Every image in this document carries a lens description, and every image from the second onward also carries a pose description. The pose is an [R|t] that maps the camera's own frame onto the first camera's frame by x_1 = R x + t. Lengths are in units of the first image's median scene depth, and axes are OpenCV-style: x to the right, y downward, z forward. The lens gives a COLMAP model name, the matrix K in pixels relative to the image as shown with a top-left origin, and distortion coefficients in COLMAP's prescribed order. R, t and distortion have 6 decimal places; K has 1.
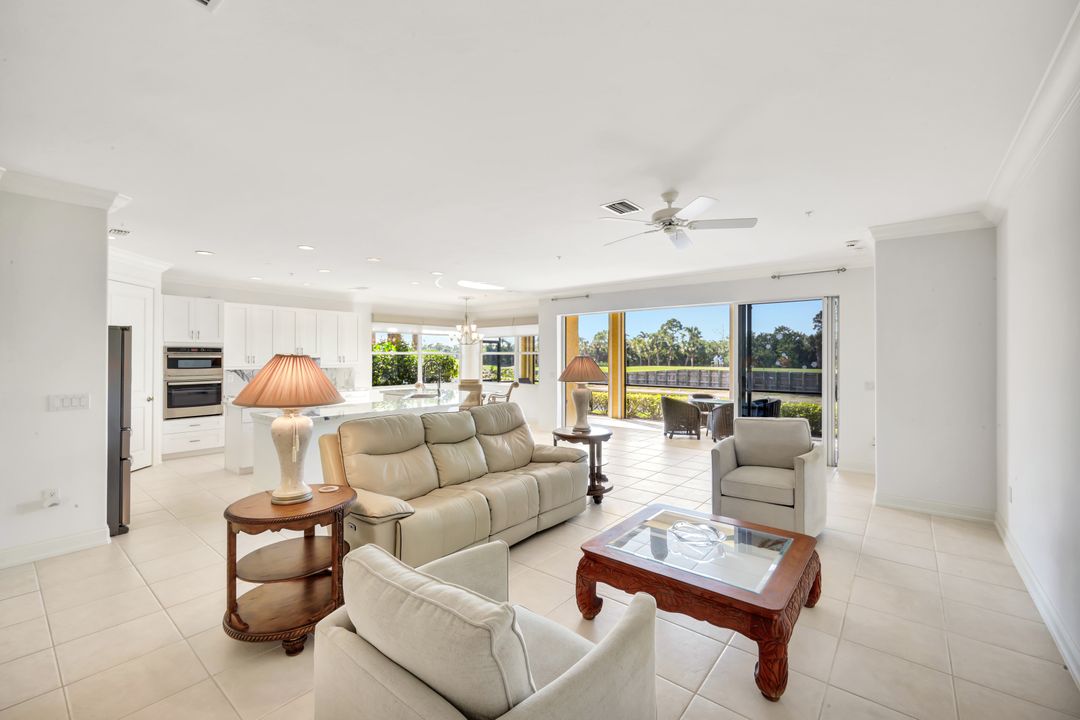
lens RADIAL K [[454.3, 0, 540.0], [0, 454.3, 360.0], [0, 0, 1]] dist [0.000804, -0.000196]
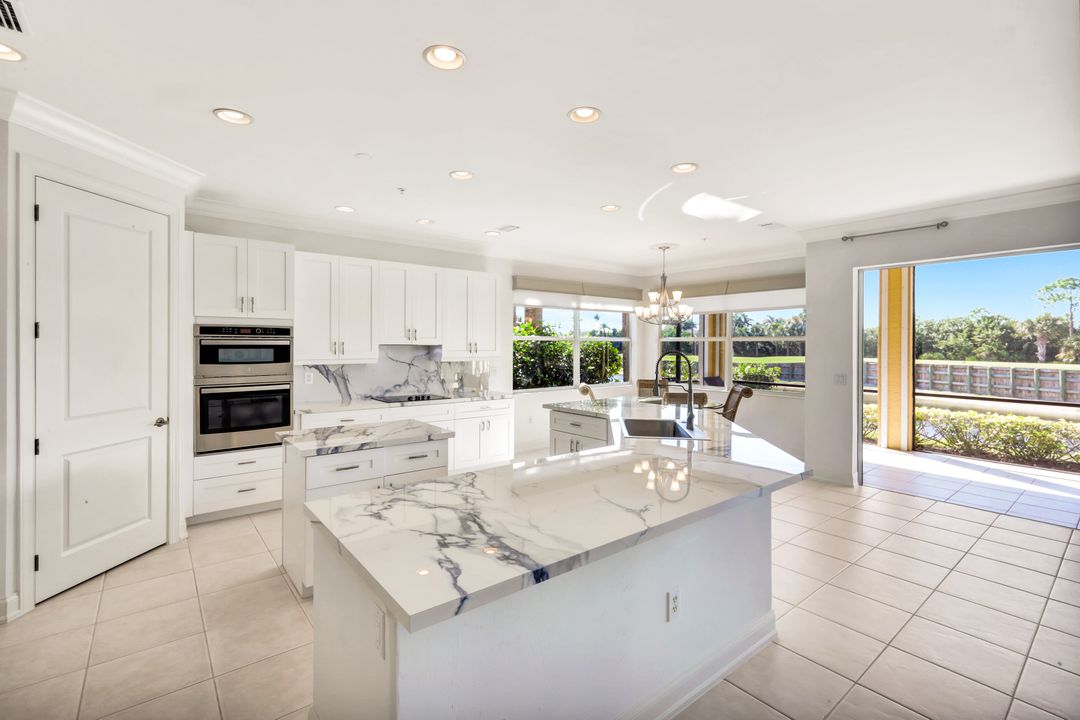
lens RADIAL K [[487.7, 0, 535.7], [0, 487.7, 347.3], [0, 0, 1]] dist [-0.000069, -0.000116]
pose [[0.977703, 0.005798, -0.209912, -0.208250], [-0.006025, 0.999982, -0.000441, -0.002599], [0.209905, 0.001696, 0.977720, 0.359297]]
